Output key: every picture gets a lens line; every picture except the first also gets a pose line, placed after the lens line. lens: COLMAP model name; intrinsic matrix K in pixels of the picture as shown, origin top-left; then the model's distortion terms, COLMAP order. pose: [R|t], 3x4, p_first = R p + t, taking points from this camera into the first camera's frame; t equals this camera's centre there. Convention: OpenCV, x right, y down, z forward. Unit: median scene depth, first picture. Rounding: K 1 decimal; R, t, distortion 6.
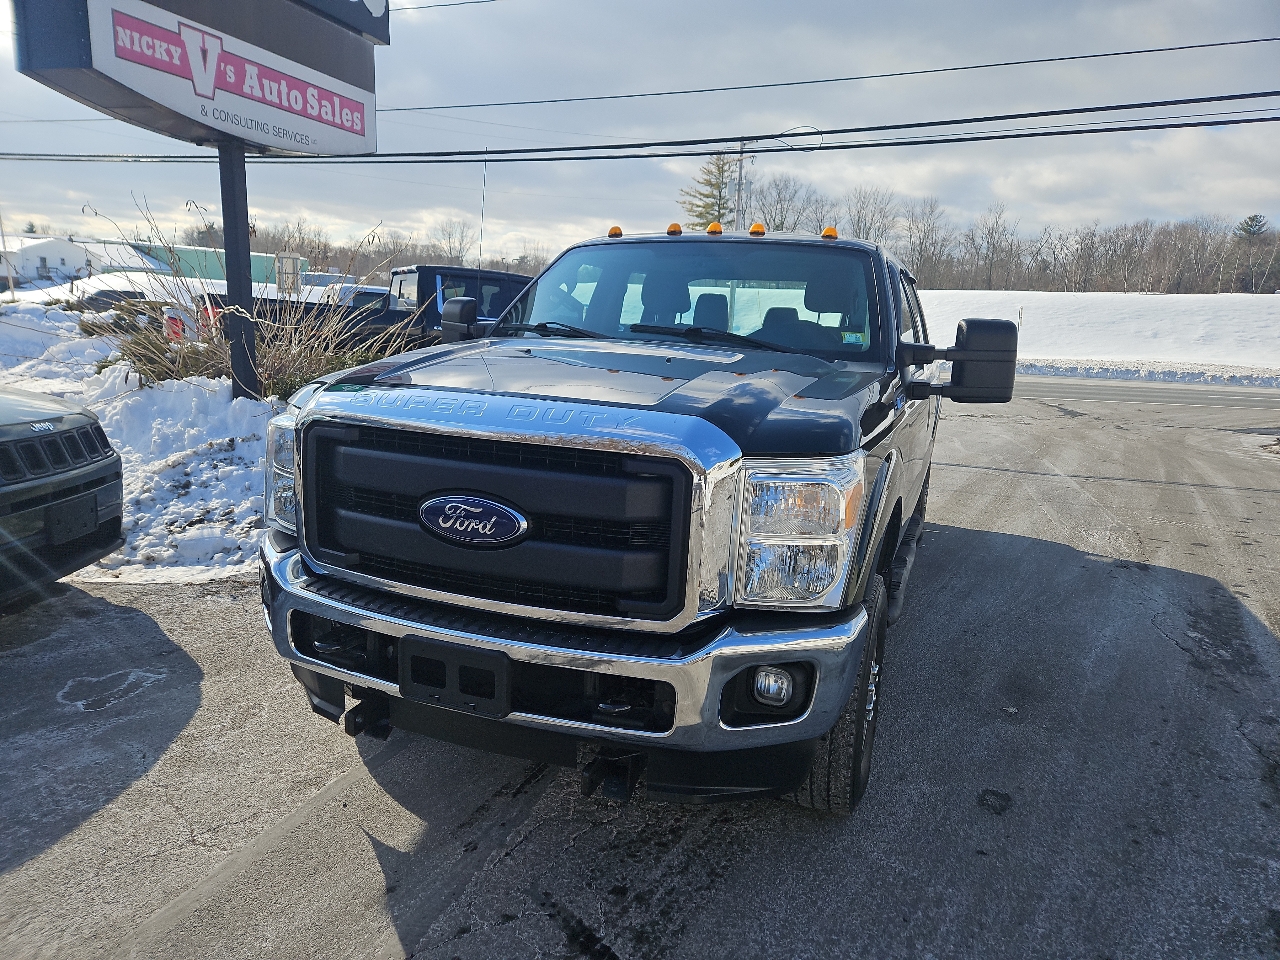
lens RADIAL K [[858.8, 0, 640.0], [0, 858.8, 480.0], [0, 0, 1]] dist [0.079181, -0.065405]
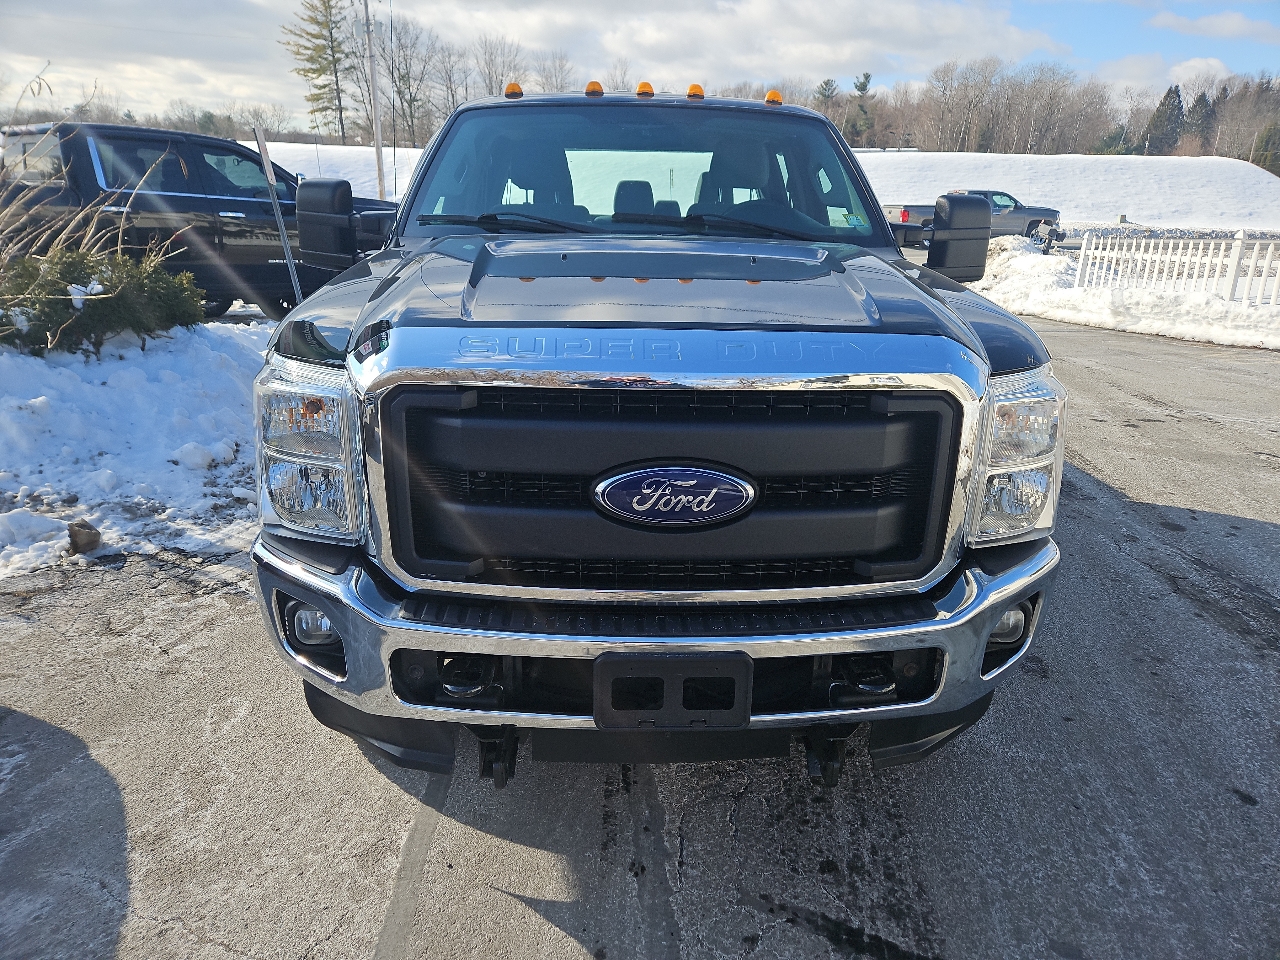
lens RADIAL K [[858.9, 0, 652.9], [0, 858.9, 480.4], [0, 0, 1]] dist [0.083142, -0.070320]
pose [[0.915763, -0.150594, 0.372424, -0.265663], [0.094428, 0.981795, 0.164810, -0.051247], [-0.390463, -0.115760, 0.913312, 0.163134]]
